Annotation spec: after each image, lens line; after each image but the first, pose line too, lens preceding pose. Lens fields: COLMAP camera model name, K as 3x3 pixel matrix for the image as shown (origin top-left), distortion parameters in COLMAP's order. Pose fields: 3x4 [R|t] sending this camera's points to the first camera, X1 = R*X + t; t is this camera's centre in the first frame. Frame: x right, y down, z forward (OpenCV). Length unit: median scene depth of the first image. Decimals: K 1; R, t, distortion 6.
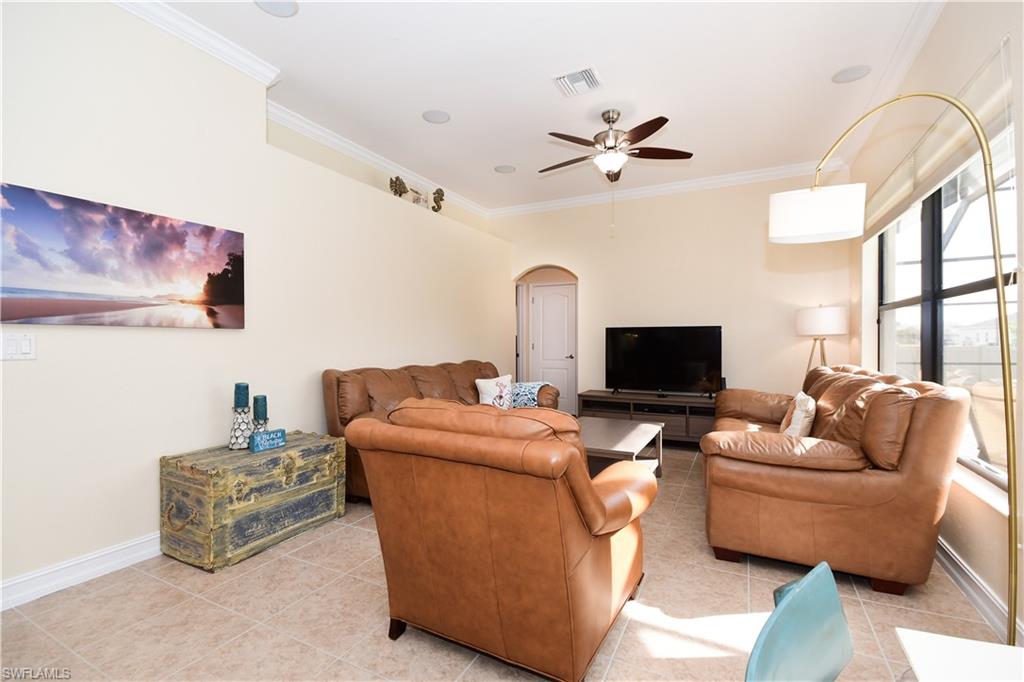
lens RADIAL K [[454.6, 0, 514.9], [0, 454.6, 343.1], [0, 0, 1]] dist [-0.000222, -0.000048]
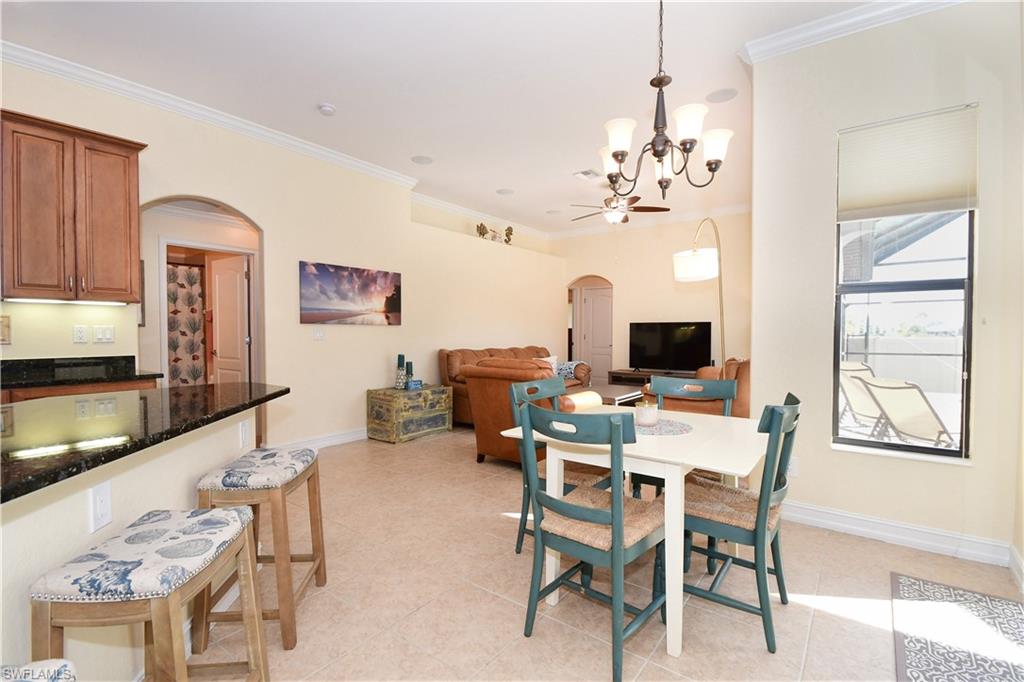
lens RADIAL K [[462.9, 0, 512.0], [0, 462.9, 341.0], [0, 0, 1]] dist [-0.001437, -0.000531]
pose [[0.983715, 0.009238, -0.179498, 0.192695], [-0.006524, 0.999855, 0.015704, 0.000286], [0.179617, -0.014277, 0.983633, -0.796700]]
